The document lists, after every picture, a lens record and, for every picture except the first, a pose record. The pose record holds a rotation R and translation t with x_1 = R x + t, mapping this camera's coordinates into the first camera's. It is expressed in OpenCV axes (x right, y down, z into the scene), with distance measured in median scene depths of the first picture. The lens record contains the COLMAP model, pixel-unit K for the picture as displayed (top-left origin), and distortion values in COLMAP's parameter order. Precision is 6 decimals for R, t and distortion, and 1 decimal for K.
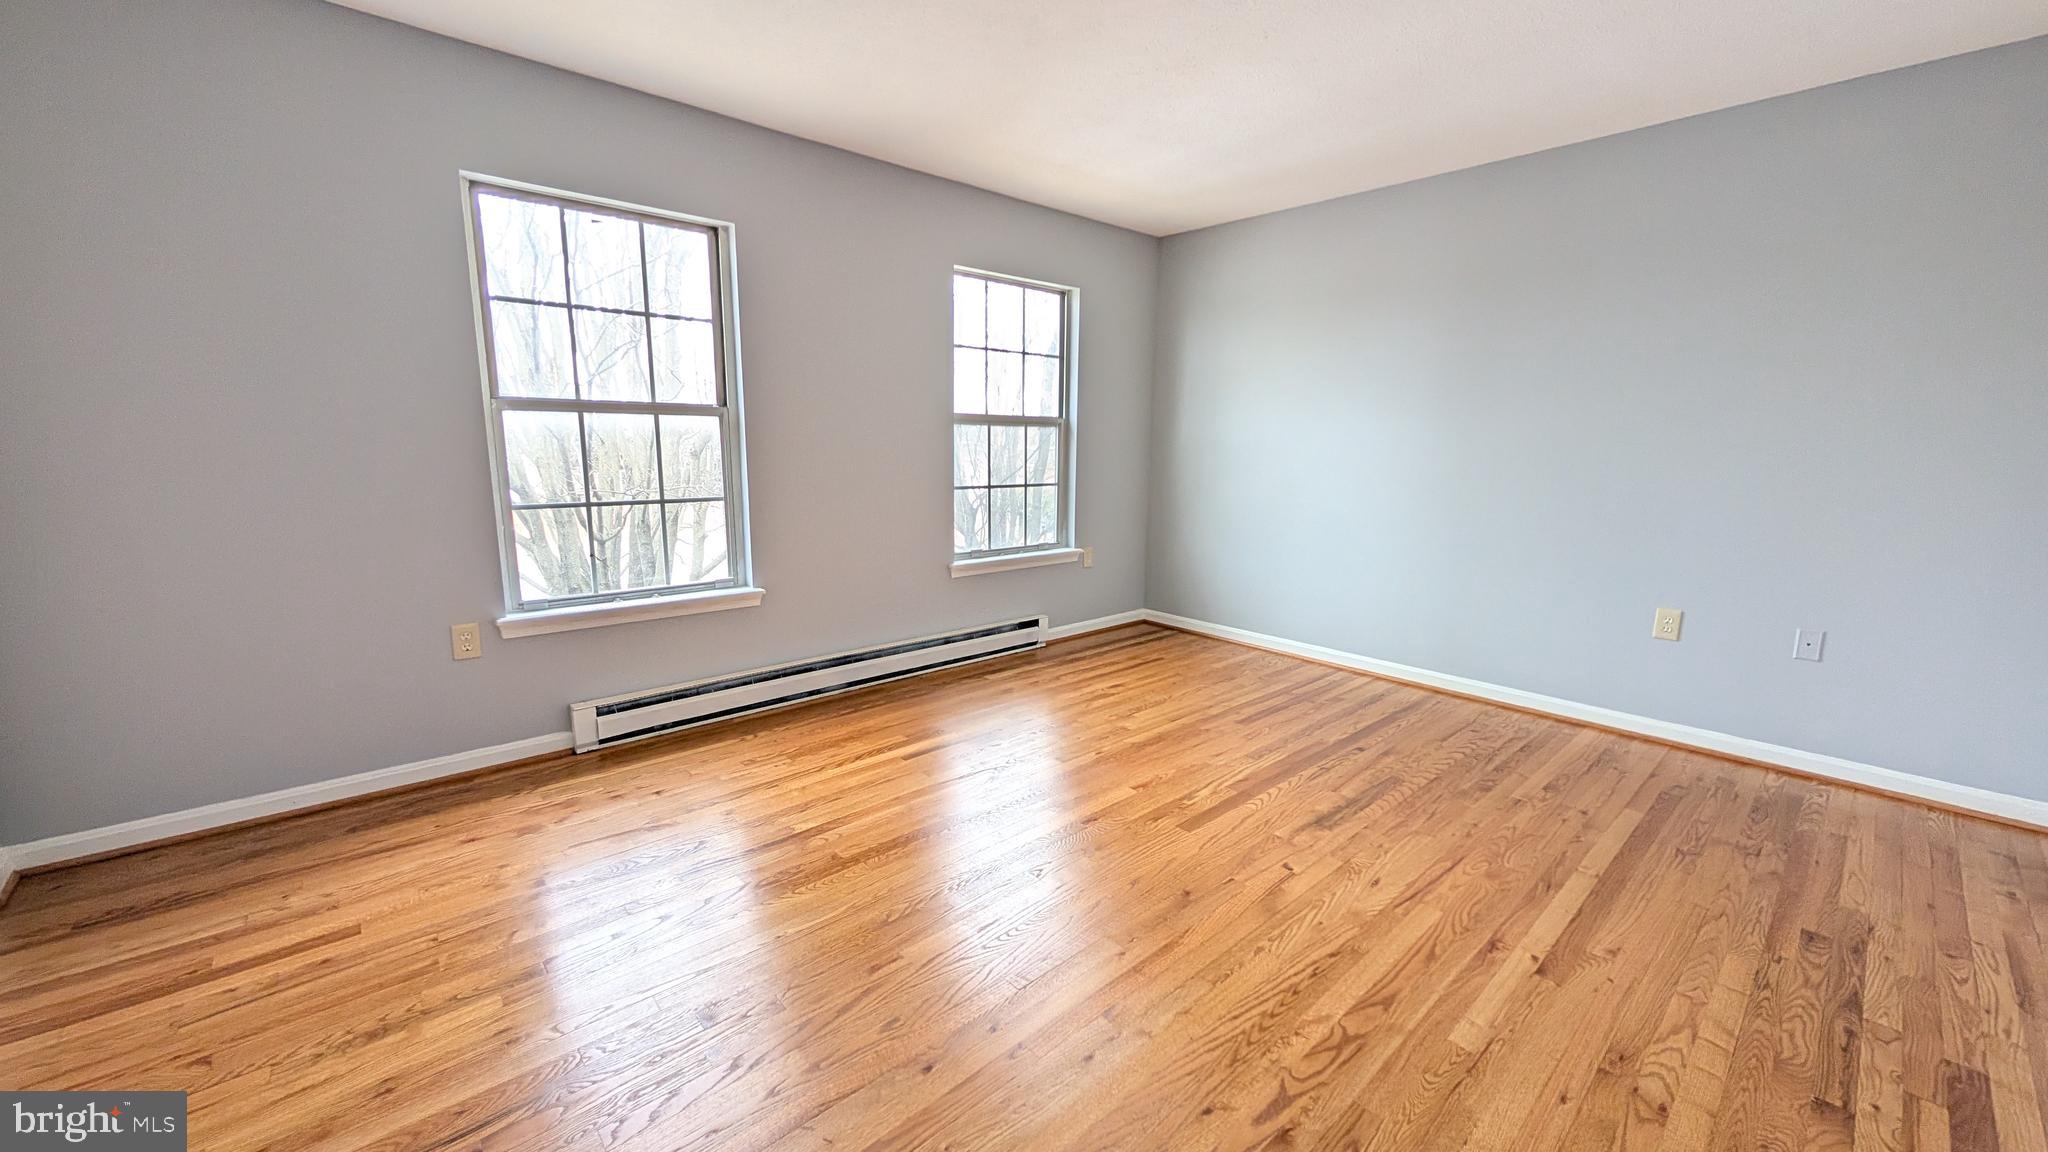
lens RADIAL K [[775.8, 0, 1026.4], [0, 775.8, 577.0], [0, 0, 1]] dist [0.000979, 0.000018]
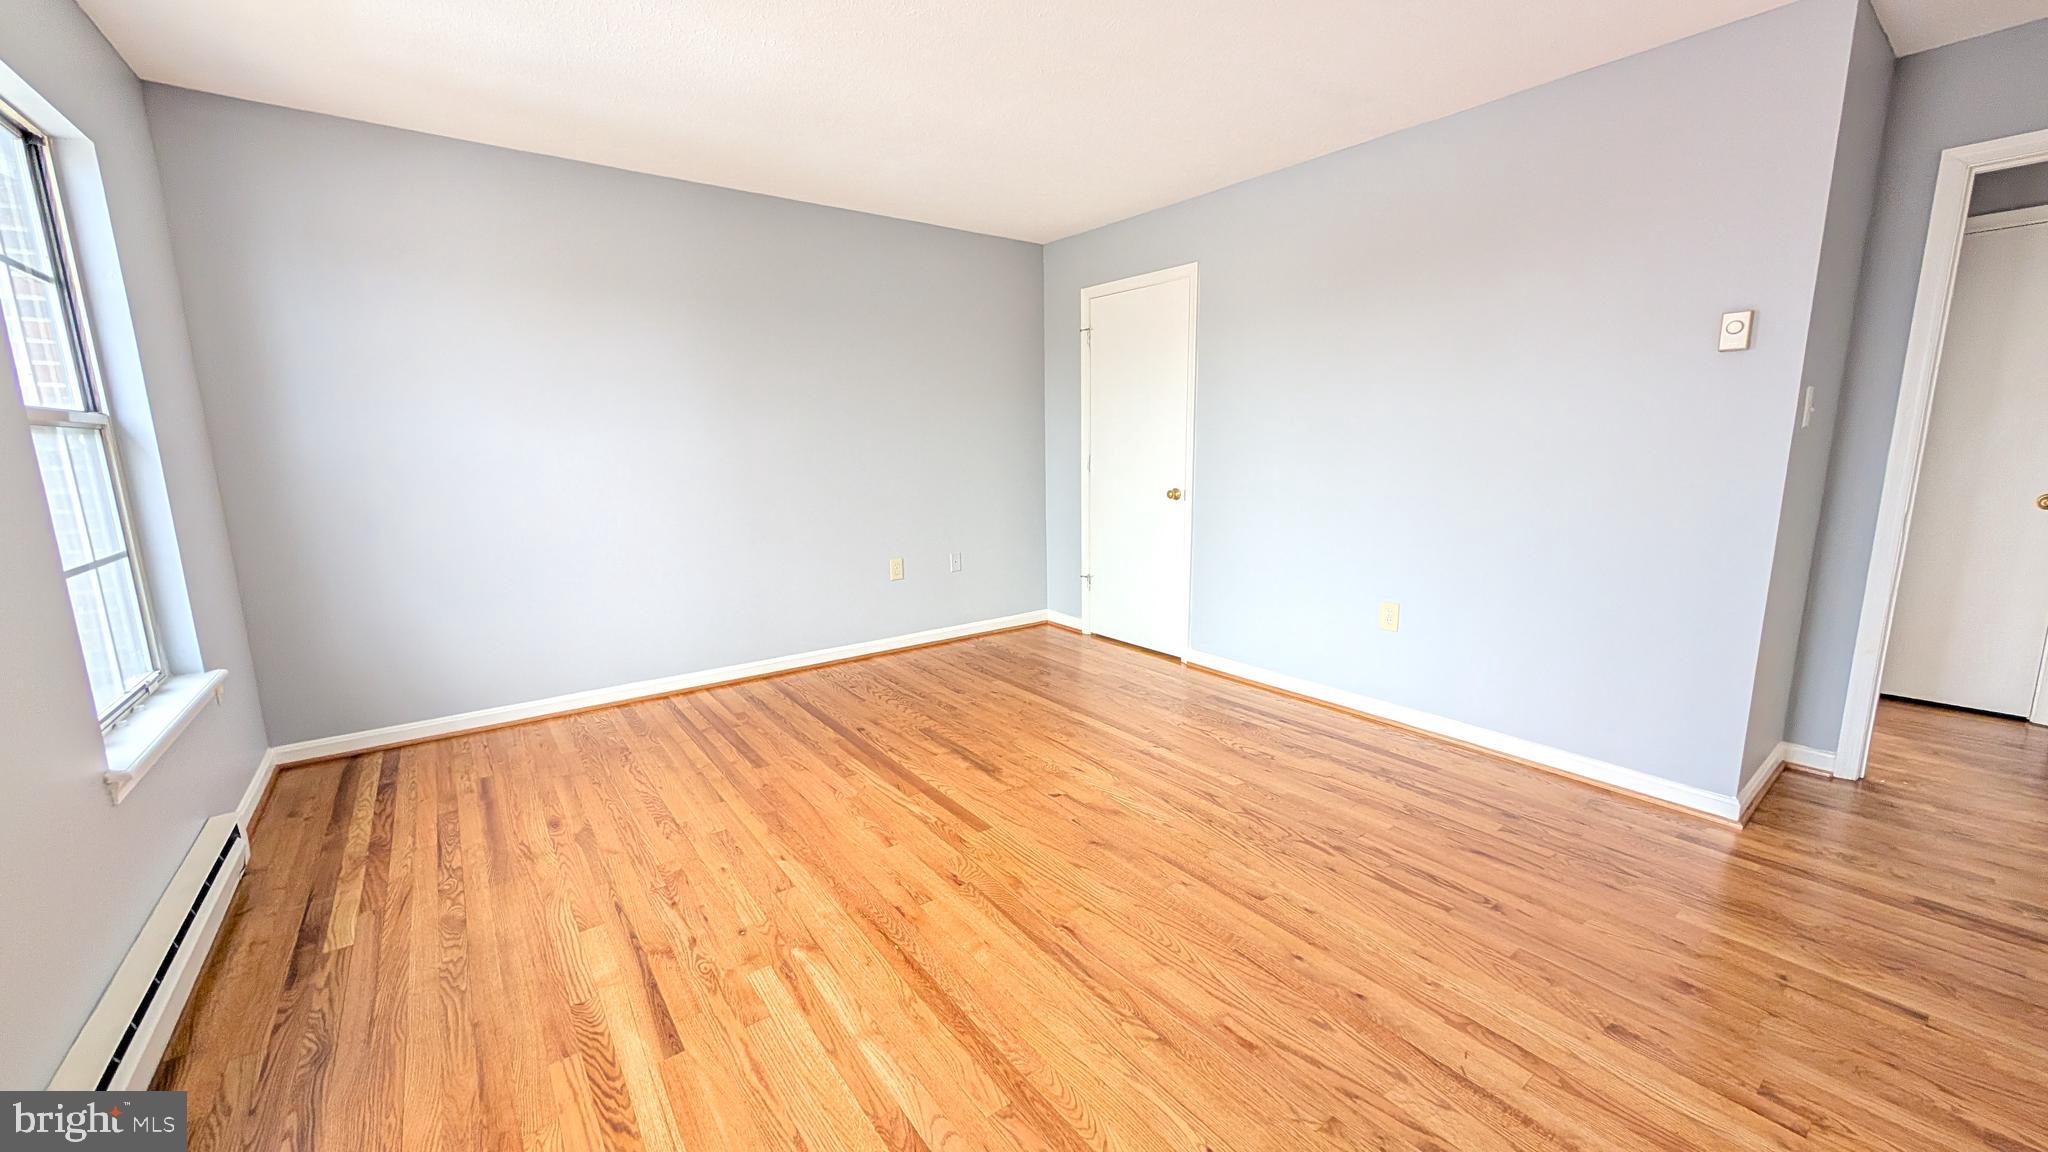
lens RADIAL K [[775.8, 0, 1026.4], [0, 775.8, 577.0], [0, 0, 1]] dist [0.000979, 0.000018]
pose [[0.074567, -0.185942, 0.979727, -0.531436], [0.184963, 0.967994, 0.169638, -0.116409], [-0.979913, 0.168564, 0.106573, 0.566886]]
